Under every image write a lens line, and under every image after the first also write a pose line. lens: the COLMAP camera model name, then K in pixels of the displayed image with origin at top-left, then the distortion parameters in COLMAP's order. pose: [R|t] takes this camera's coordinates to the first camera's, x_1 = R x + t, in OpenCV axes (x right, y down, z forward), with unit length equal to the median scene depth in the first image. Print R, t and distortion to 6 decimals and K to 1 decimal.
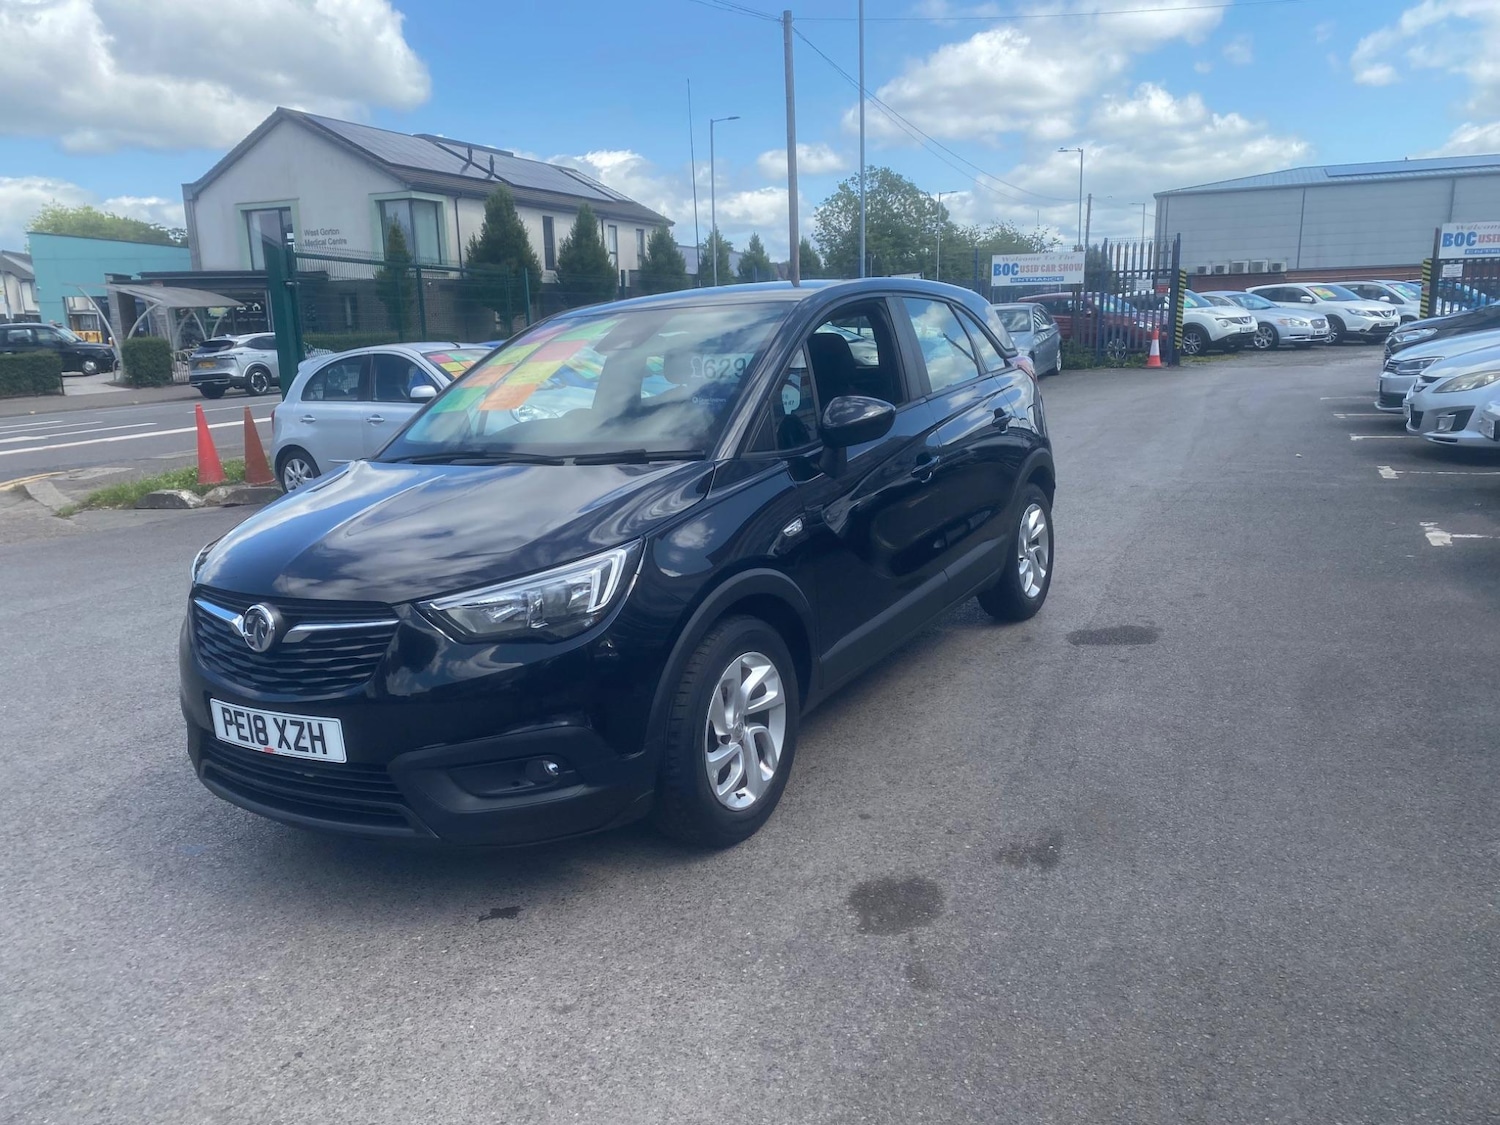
lens RADIAL K [[1130.4, 0, 731.8], [0, 1130.4, 585.2], [0, 0, 1]] dist [0.021828, -0.016391]
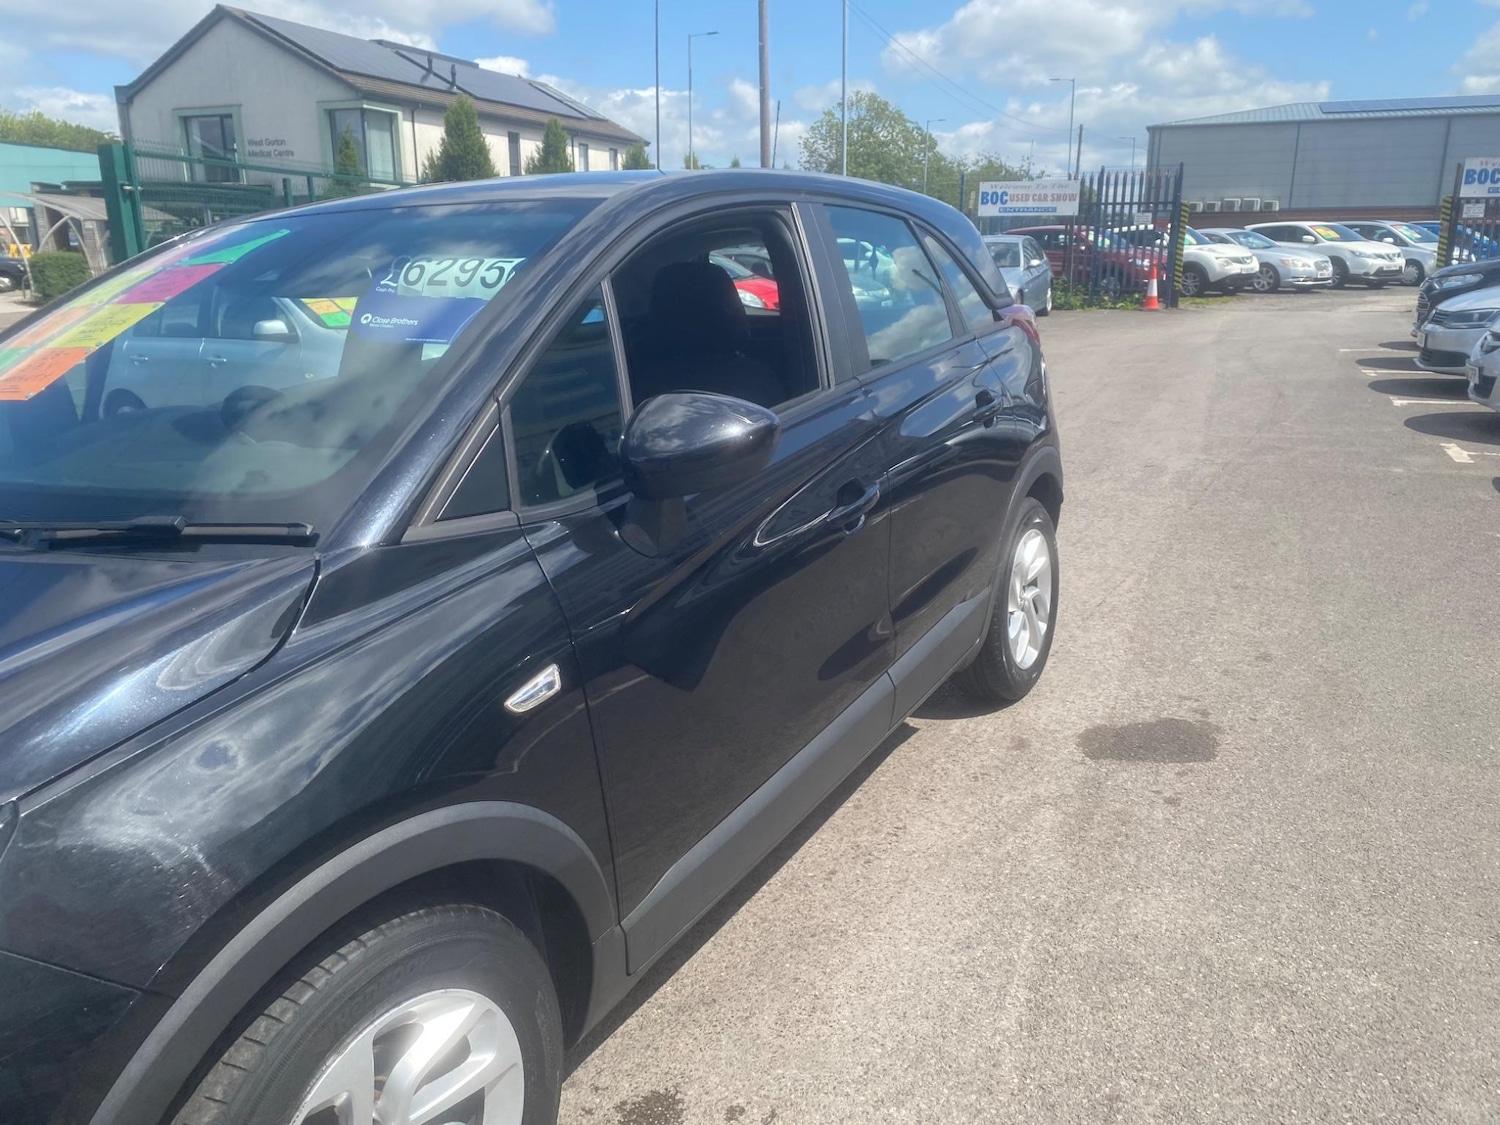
lens RADIAL K [[1130.4, 0, 757.3], [0, 1130.4, 569.0], [0, 0, 1]] dist [0.021828, -0.016391]
pose [[0.999182, 0.011181, 0.038860, 0.038168], [-0.012919, 0.998914, 0.044772, -0.036975], [-0.038317, -0.045238, 0.998241, 0.164443]]
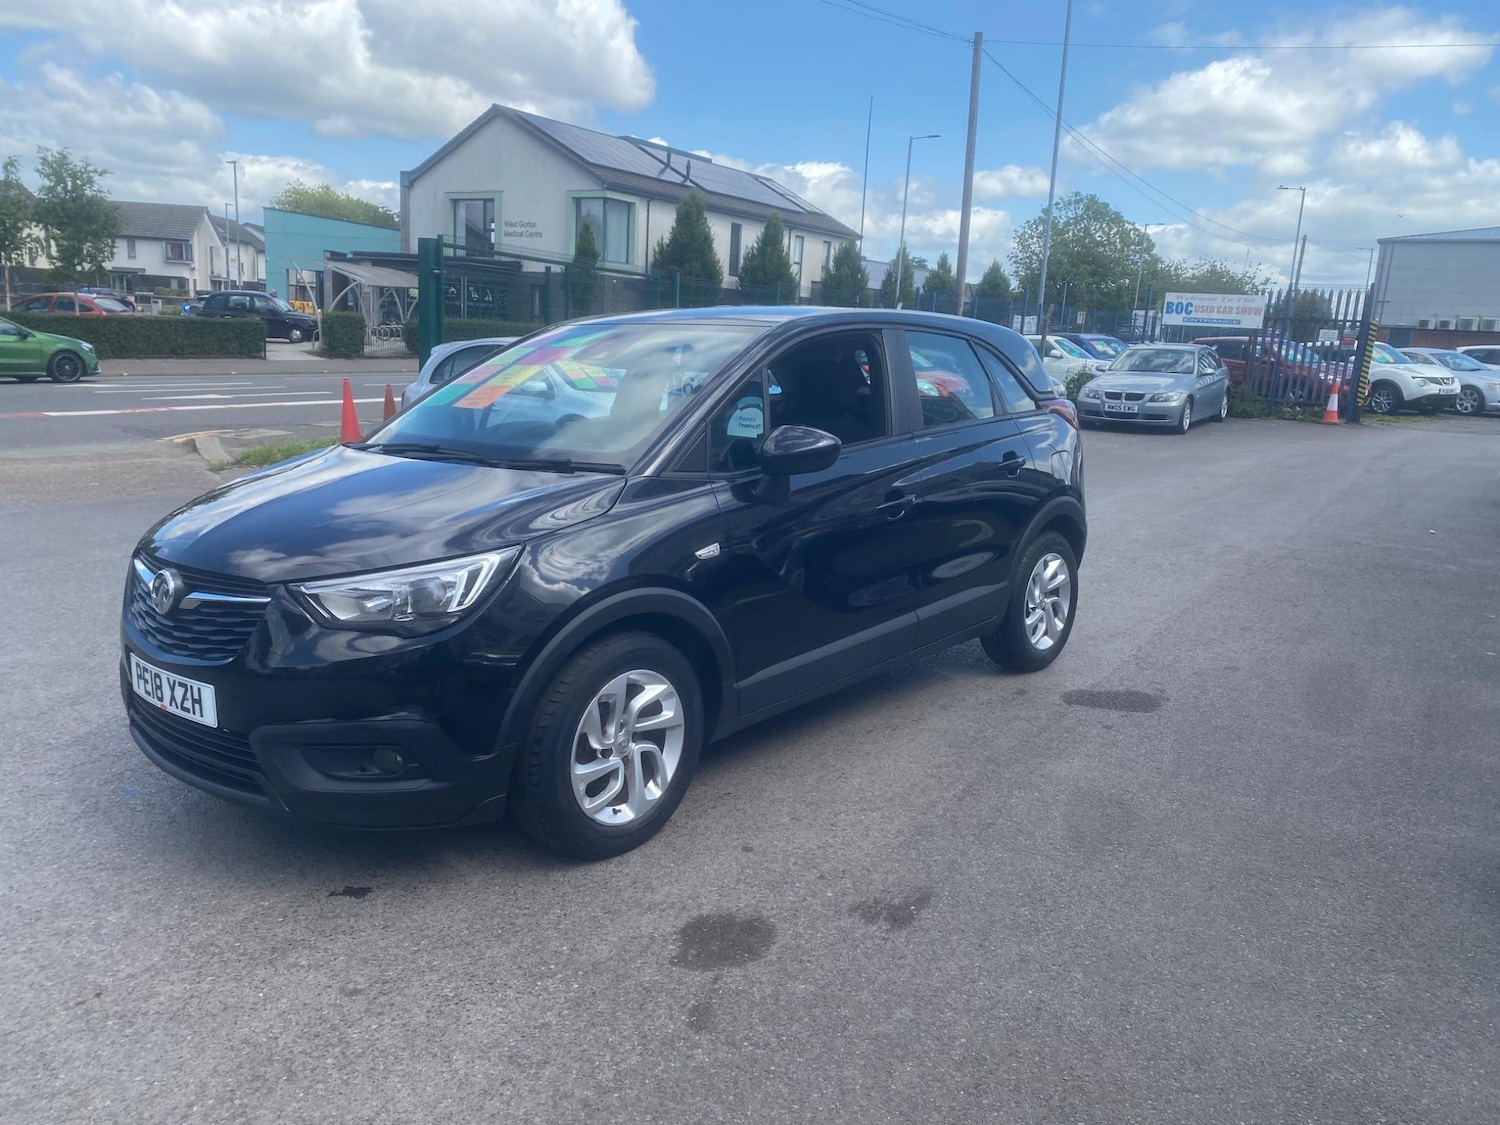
lens RADIAL K [[1130.4, 0, 733.9], [0, 1130.4, 578.0], [0, 0, 1]] dist [0.021828, -0.016391]
pose [[0.983996, 0.108111, -0.141647, 0.067048], [-0.110210, 0.993883, -0.007036, -0.006910], [0.140020, 0.022534, 0.989892, 0.004518]]
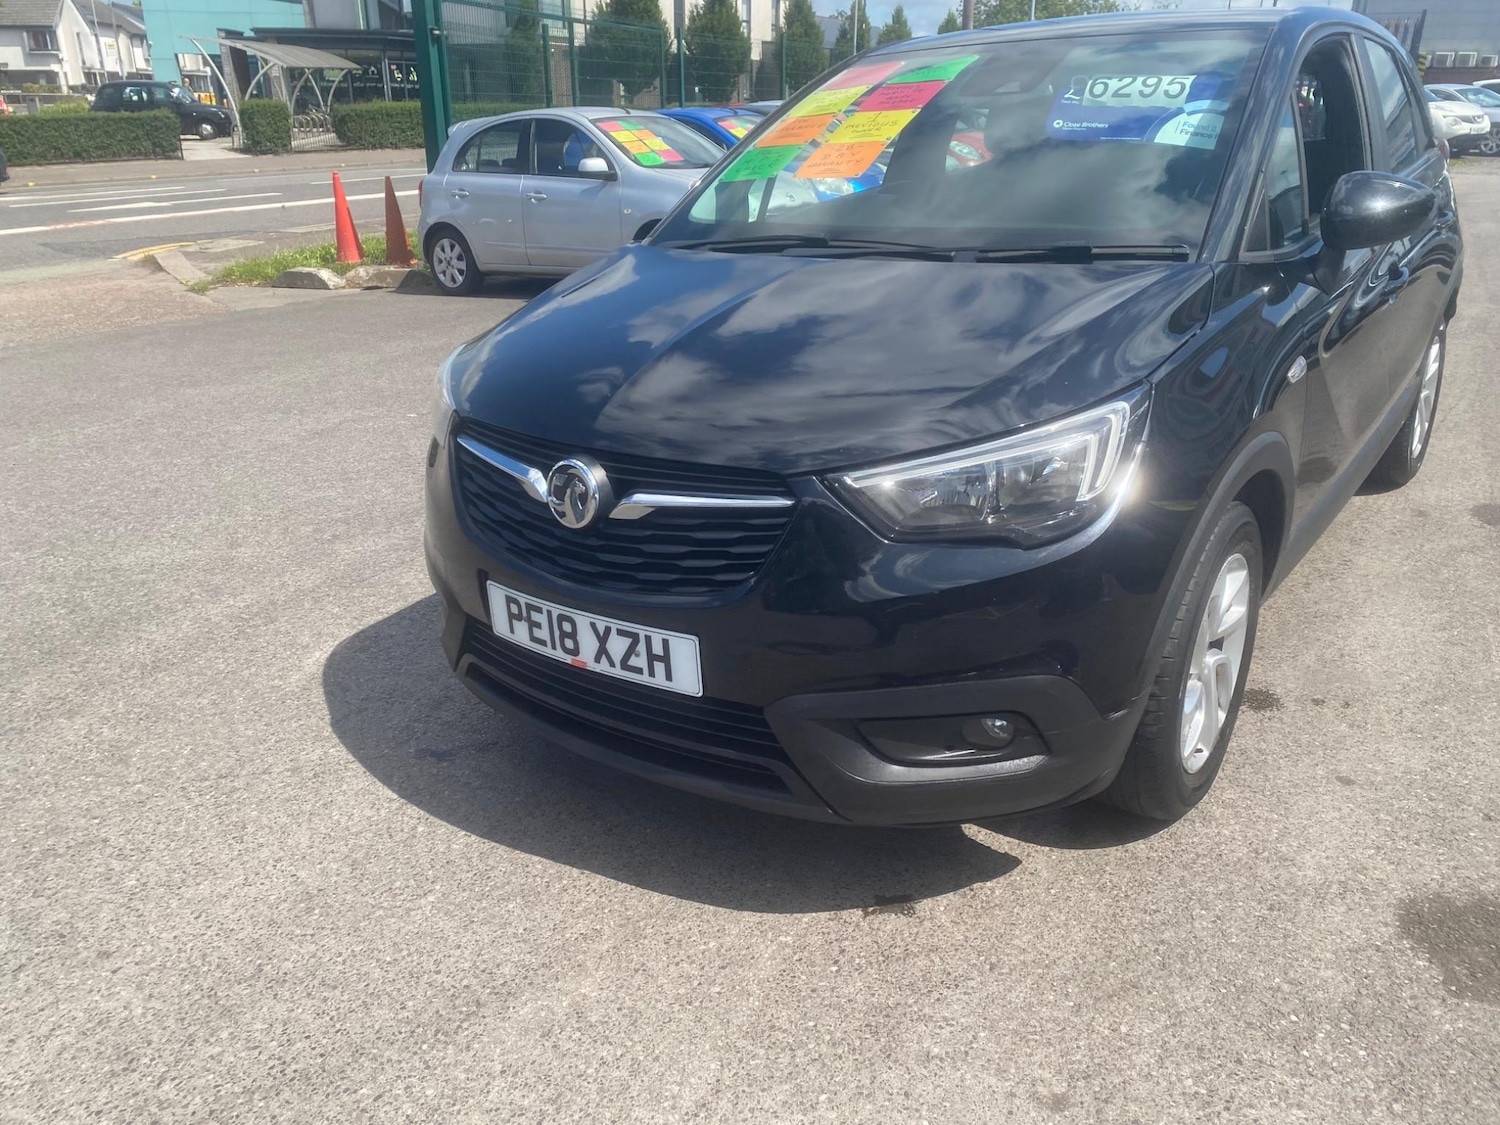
lens RADIAL K [[1130.4, 0, 758.0], [0, 1130.4, 576.9], [0, 0, 1]] dist [0.021828, -0.016391]
pose [[0.996417, 0.059235, -0.060373, -0.067419], [-0.048514, 0.984979, 0.165718, -0.007750], [0.069283, -0.162196, 0.984323, 0.084913]]
